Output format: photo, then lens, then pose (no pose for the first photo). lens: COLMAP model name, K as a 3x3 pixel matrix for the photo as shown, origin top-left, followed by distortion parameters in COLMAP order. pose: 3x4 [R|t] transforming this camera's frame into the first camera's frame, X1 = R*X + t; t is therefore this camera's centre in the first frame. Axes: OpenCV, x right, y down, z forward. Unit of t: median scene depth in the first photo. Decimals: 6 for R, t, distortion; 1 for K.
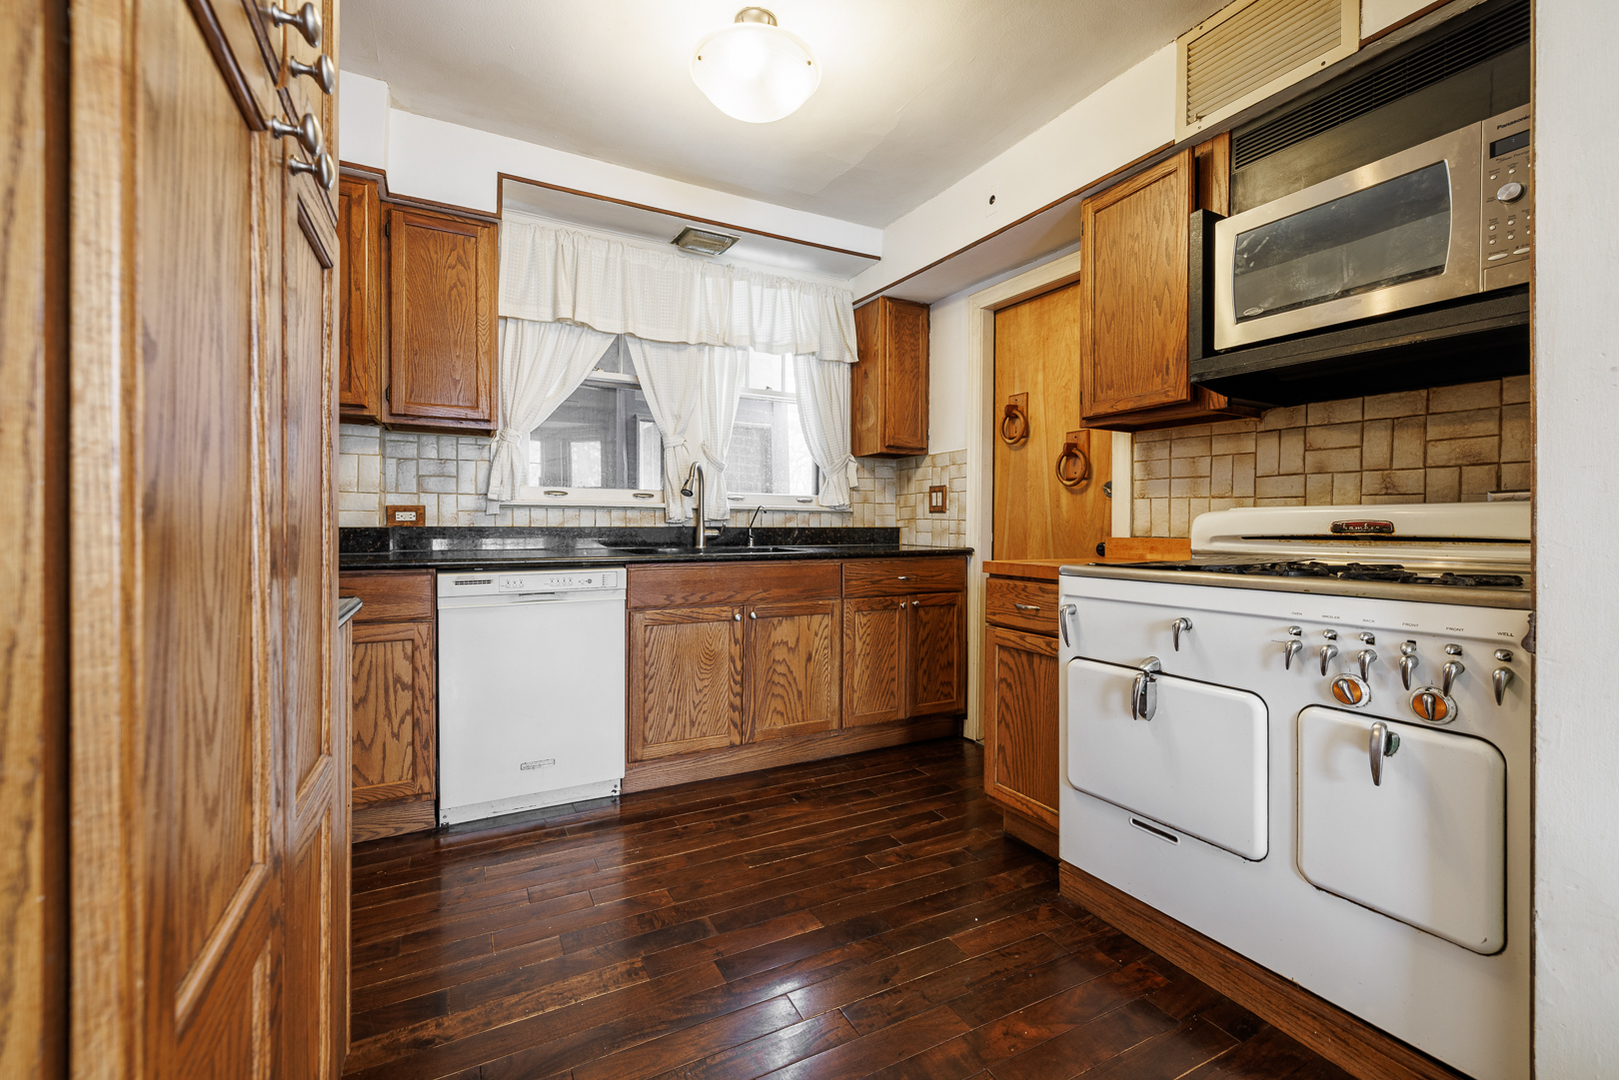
lens RADIAL K [[678.8, 0, 805.8], [0, 678.8, 526.5], [0, 0, 1]] dist [0.002574, 0.000171]
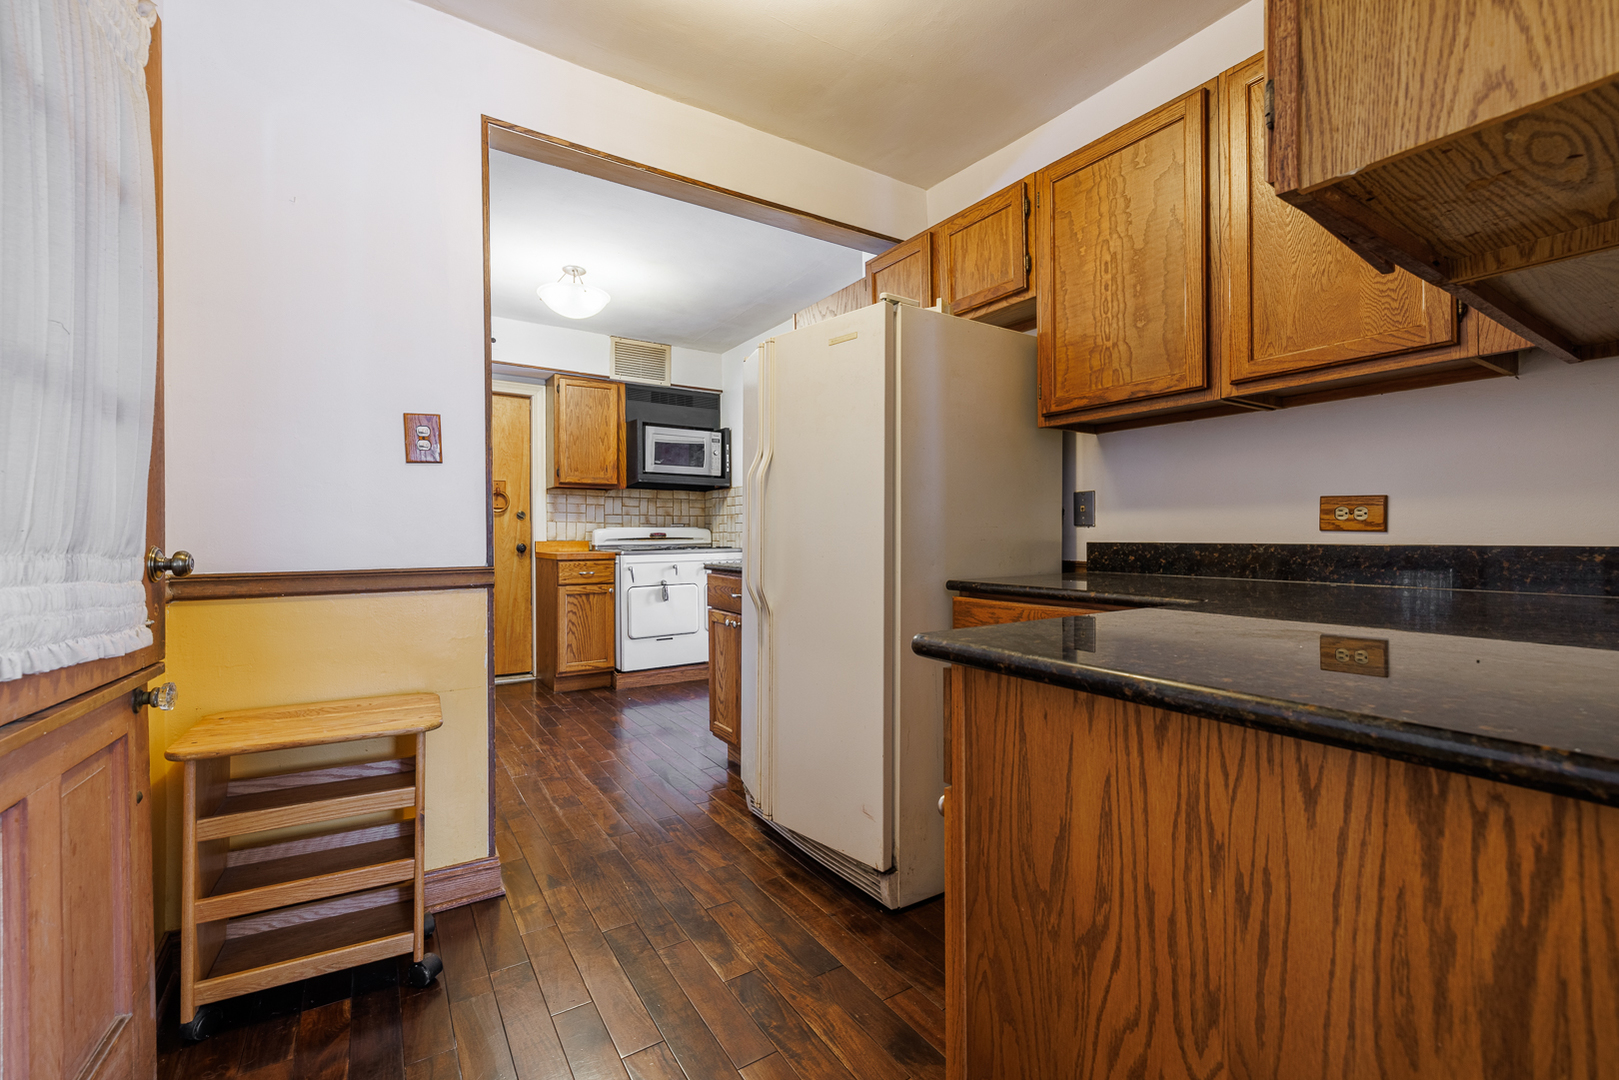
lens RADIAL K [[678.8, 0, 806.8], [0, 678.8, 535.1], [0, 0, 1]] dist [0.002574, 0.000171]
pose [[-0.095278, -0.005711, 0.995434, -1.980016], [0.007079, 0.999954, 0.006414, -0.010712], [-0.995425, 0.007658, -0.095234, 0.539029]]
